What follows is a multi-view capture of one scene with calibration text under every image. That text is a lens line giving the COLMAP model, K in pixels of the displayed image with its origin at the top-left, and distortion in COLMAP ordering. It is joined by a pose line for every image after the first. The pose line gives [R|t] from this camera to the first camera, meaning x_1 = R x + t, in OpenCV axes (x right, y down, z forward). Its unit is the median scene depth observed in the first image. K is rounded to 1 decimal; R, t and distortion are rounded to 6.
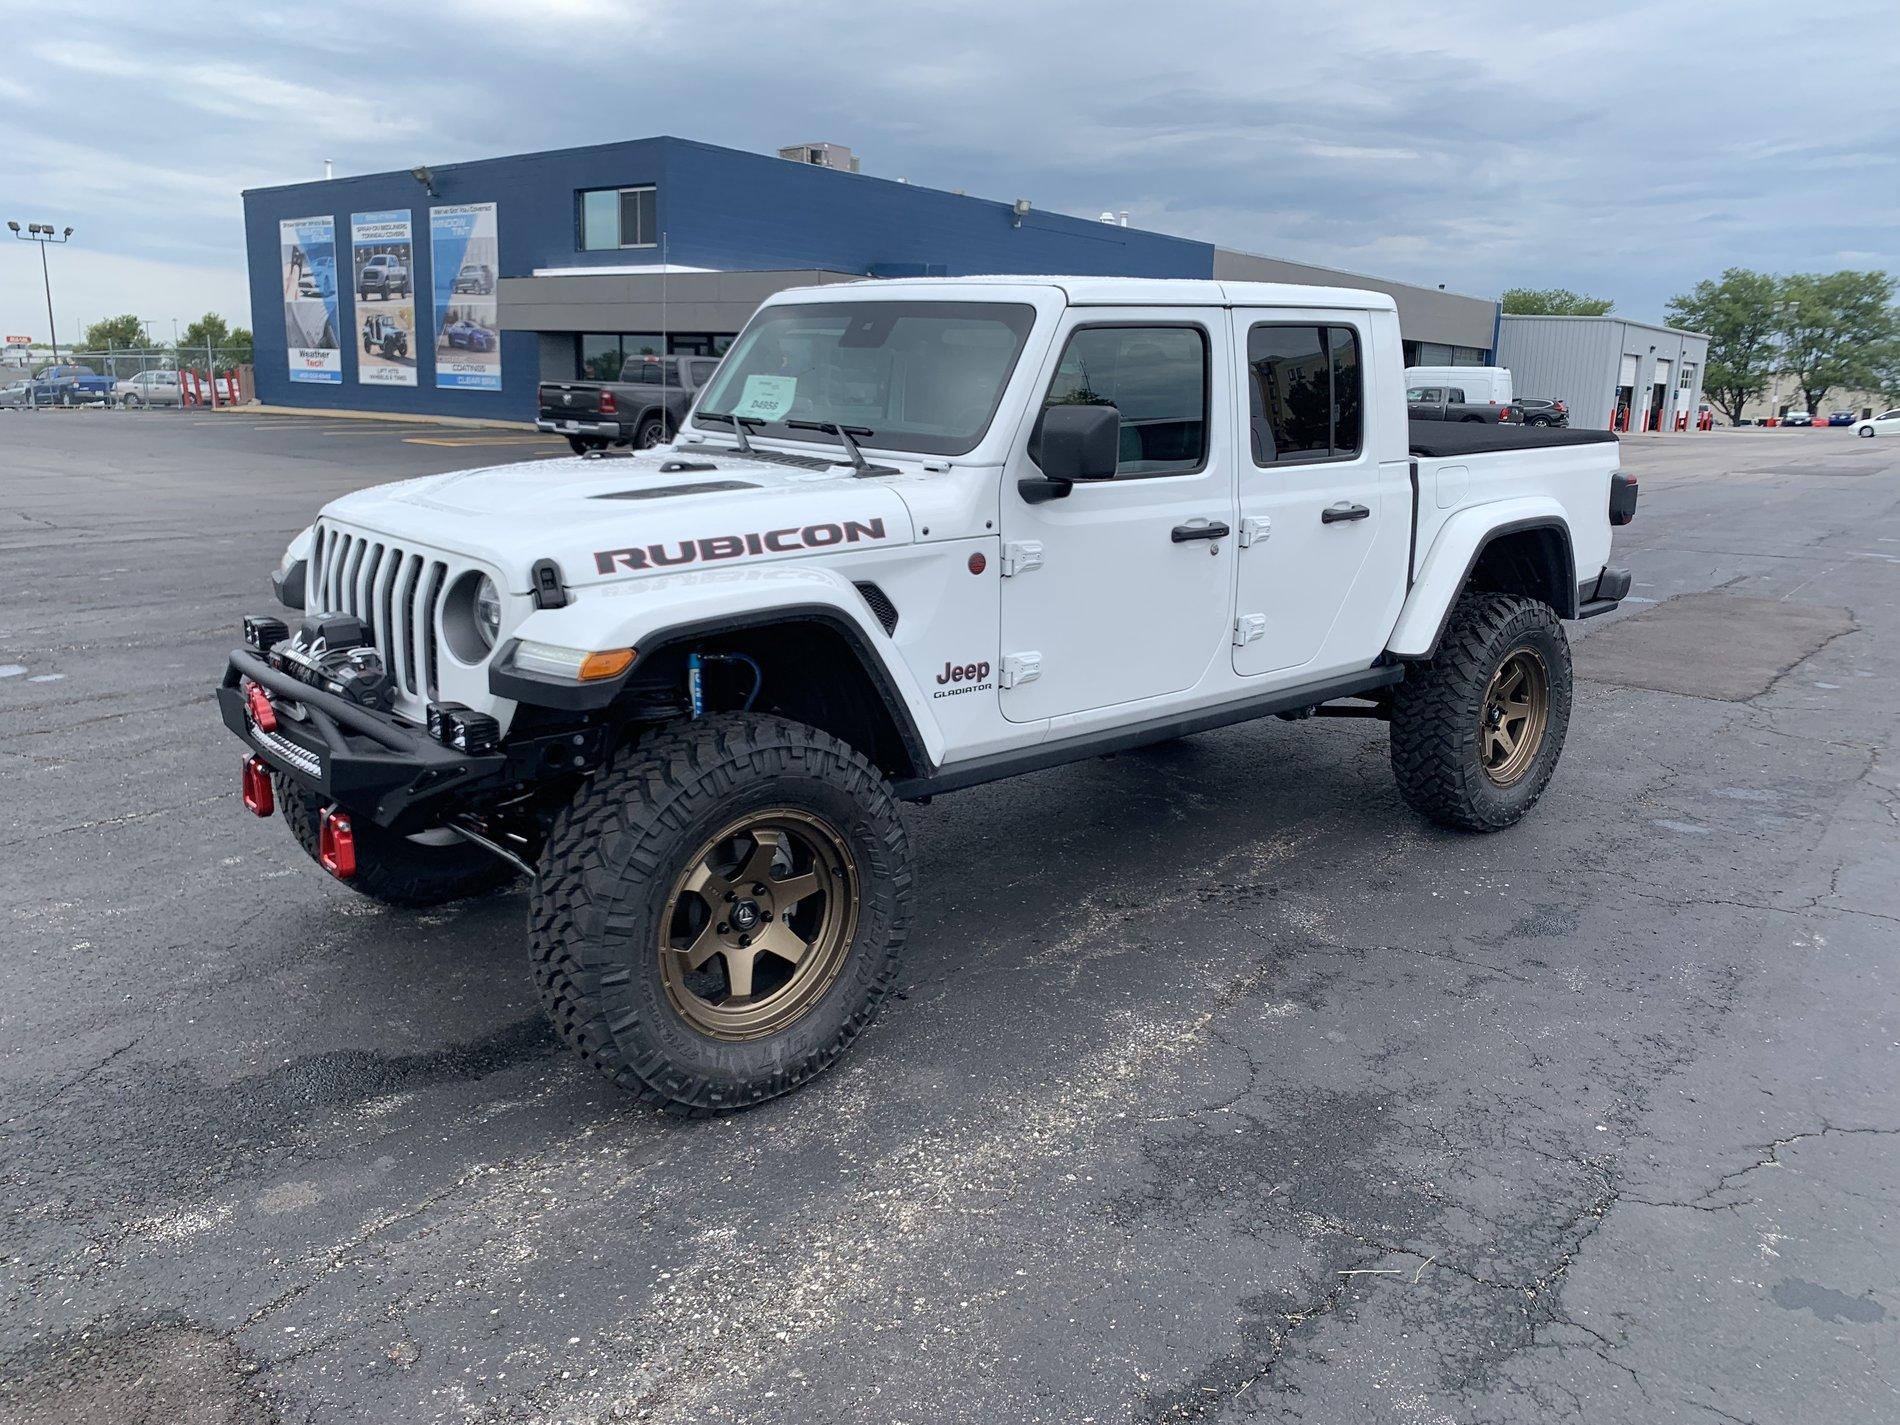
lens RADIAL K [[1489.8, 0, 899.5], [0, 1489.8, 678.3], [0, 0, 1]] dist [0.081699, -0.129663]
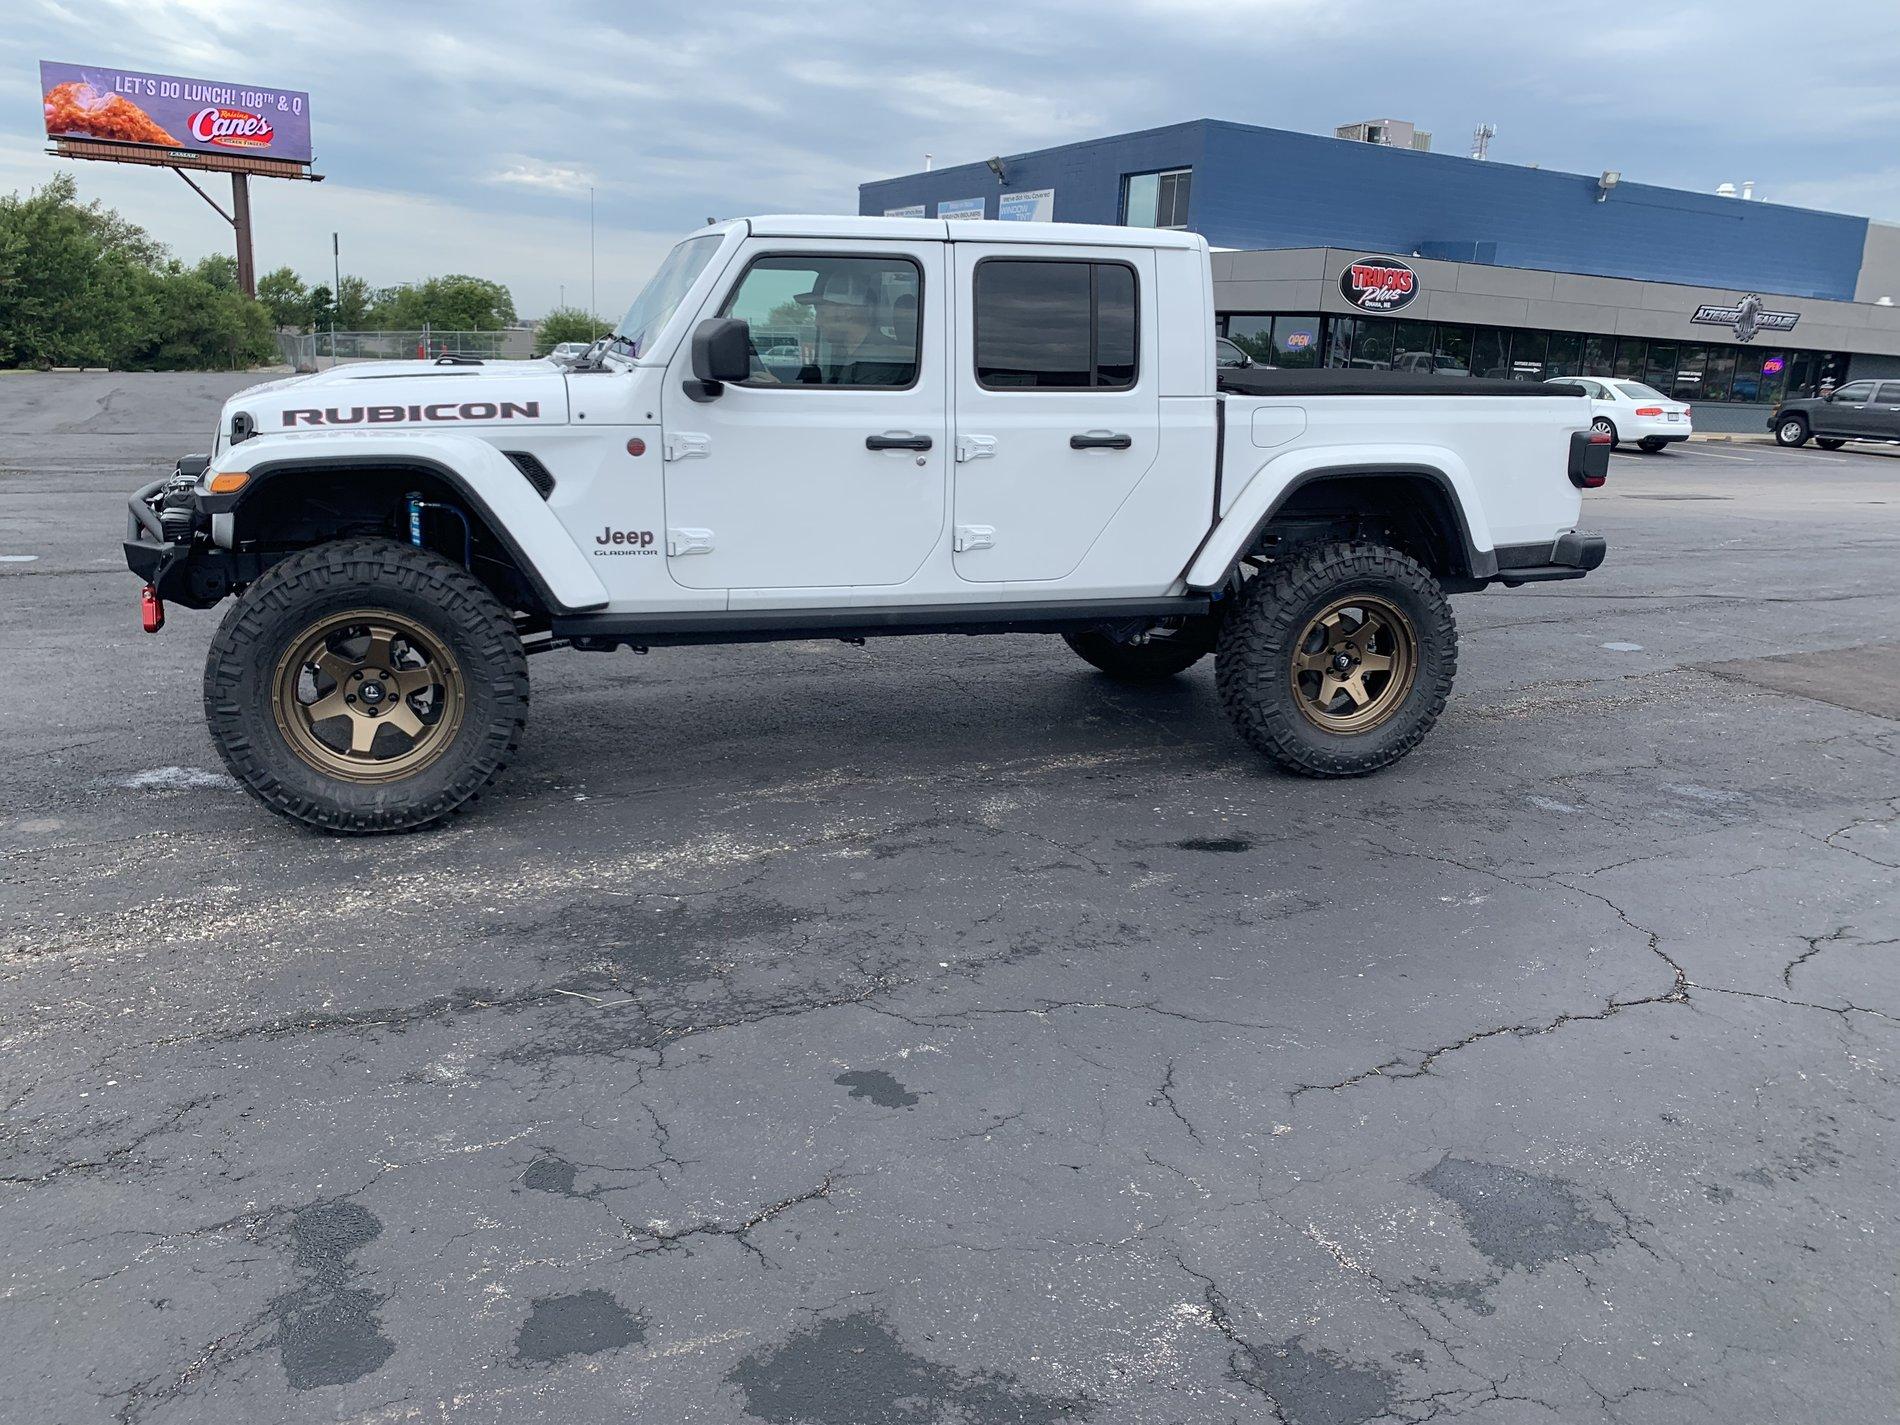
lens RADIAL K [[1489.0, 0, 1002.9], [0, 1489.0, 718.0], [0, 0, 1]] dist [0.120572, -0.337362]
pose [[0.913319, 0.116207, -0.390312, 0.831628], [-0.105414, 0.993218, 0.049043, 0.050705], [0.393365, -0.003648, 0.919375, -0.006500]]
